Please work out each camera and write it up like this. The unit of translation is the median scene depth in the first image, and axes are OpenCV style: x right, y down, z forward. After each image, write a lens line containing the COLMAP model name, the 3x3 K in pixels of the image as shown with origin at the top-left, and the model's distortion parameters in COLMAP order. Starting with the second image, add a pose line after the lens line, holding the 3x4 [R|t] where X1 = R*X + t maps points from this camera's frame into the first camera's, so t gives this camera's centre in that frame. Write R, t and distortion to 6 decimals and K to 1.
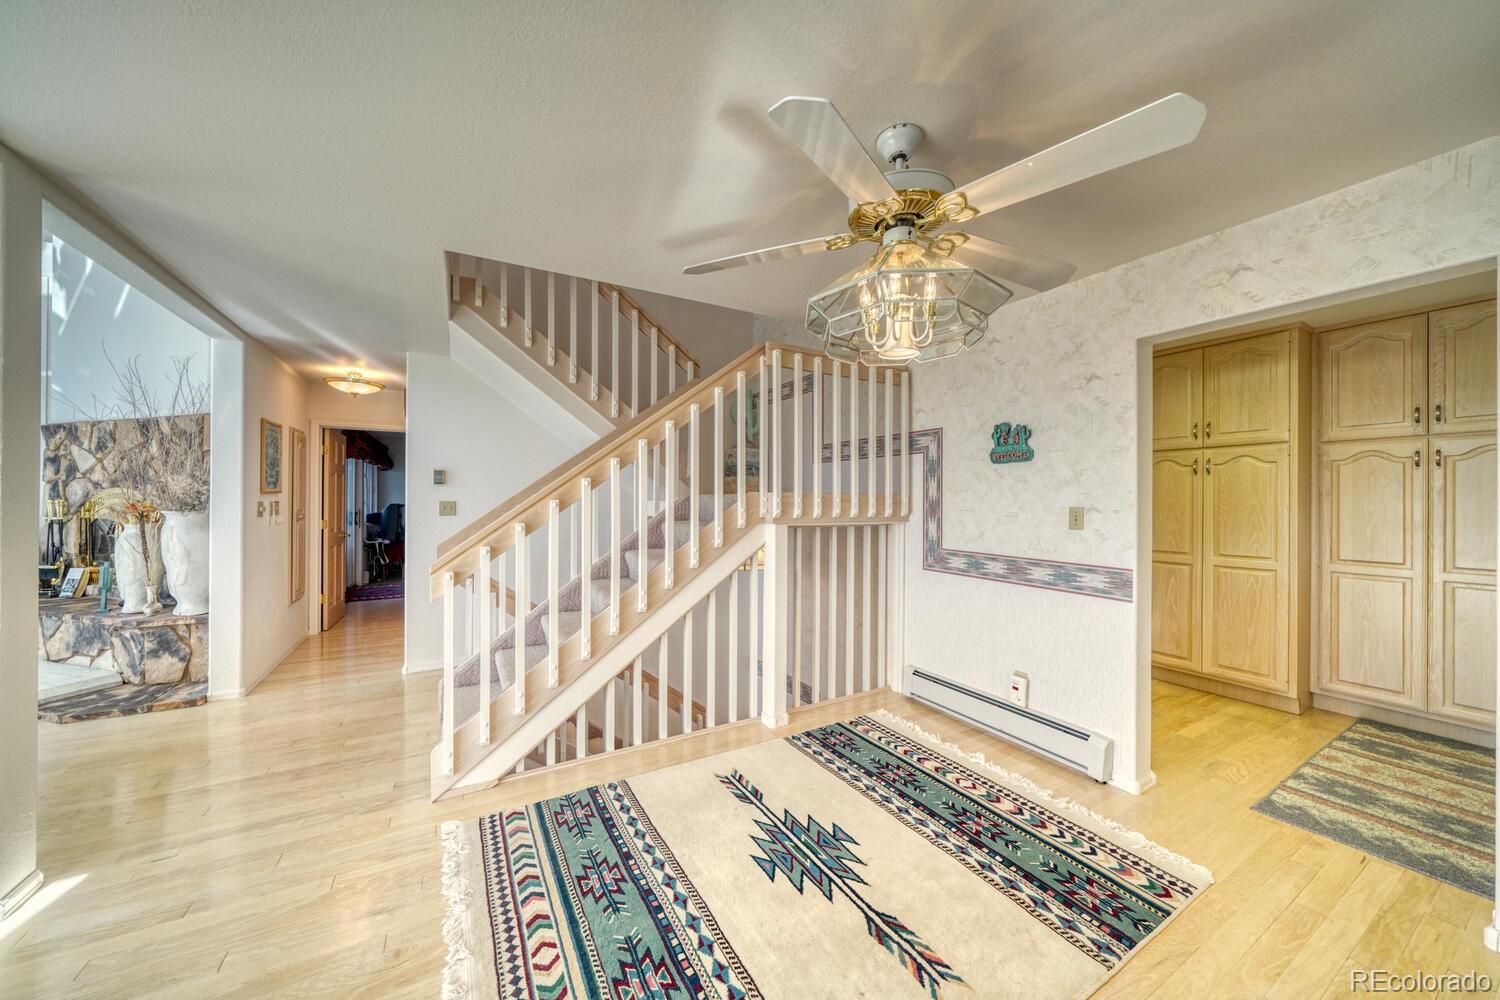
lens RADIAL K [[520.1, 0, 753.1], [0, 520.1, 498.5], [0, 0, 1]] dist [0.000416, 0.000048]
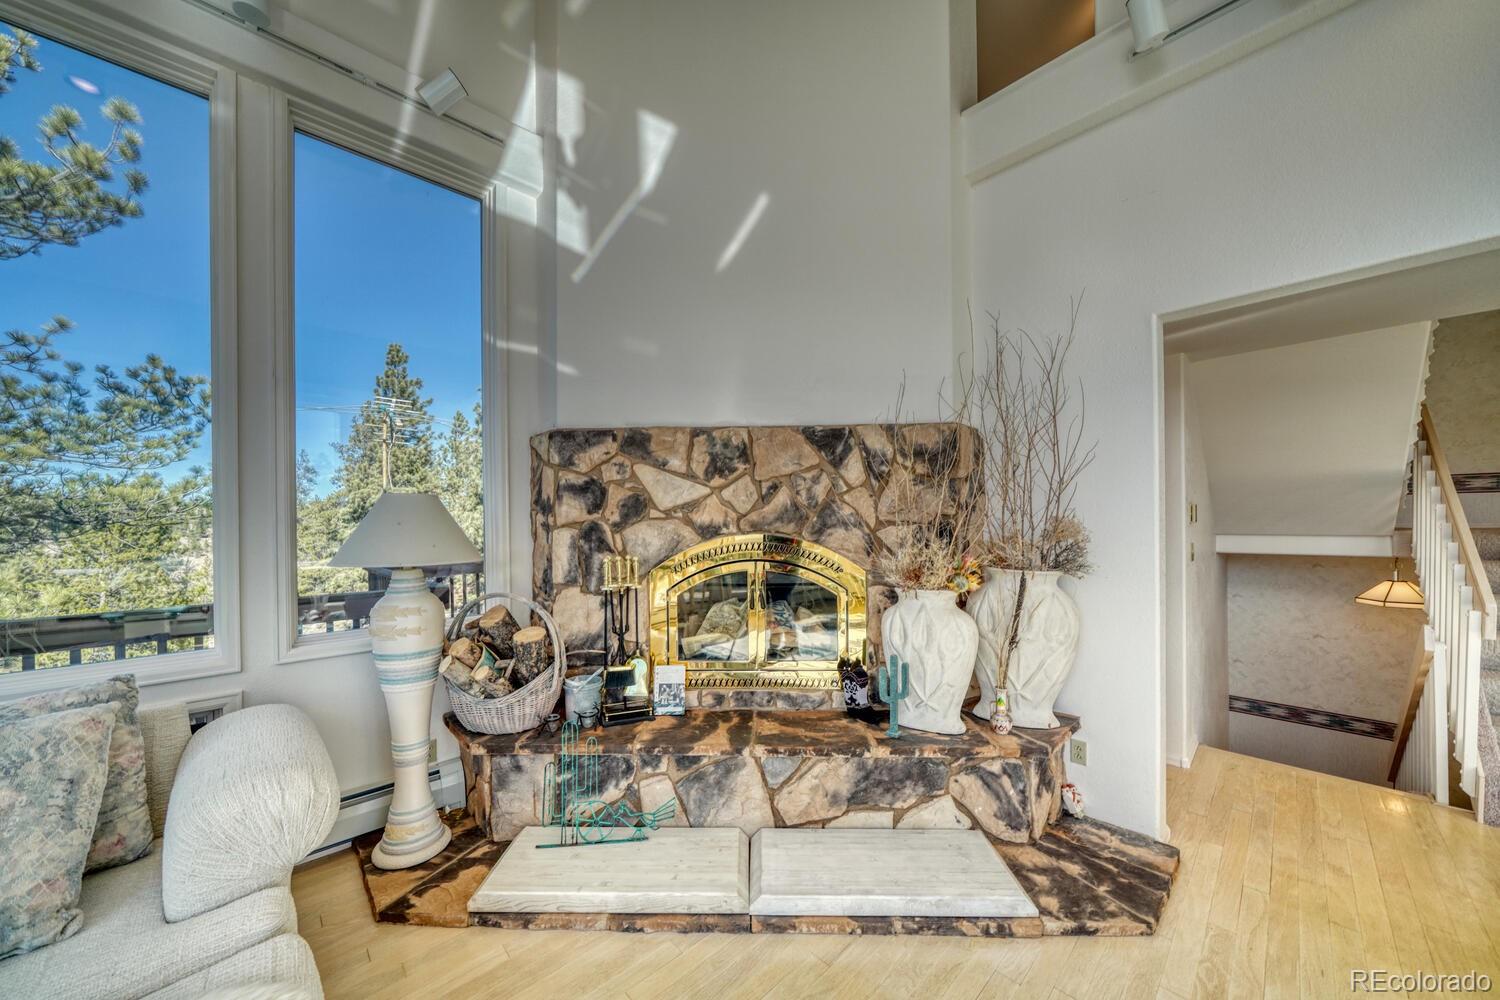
lens RADIAL K [[520.1, 0, 778.8], [0, 520.1, 523.6], [0, 0, 1]] dist [0.000416, 0.000048]
pose [[0.967322, -0.014113, 0.253158, -1.337496], [0.012809, 0.999895, 0.006800, -0.036316], [-0.253227, -0.003335, 0.967401, 0.376712]]
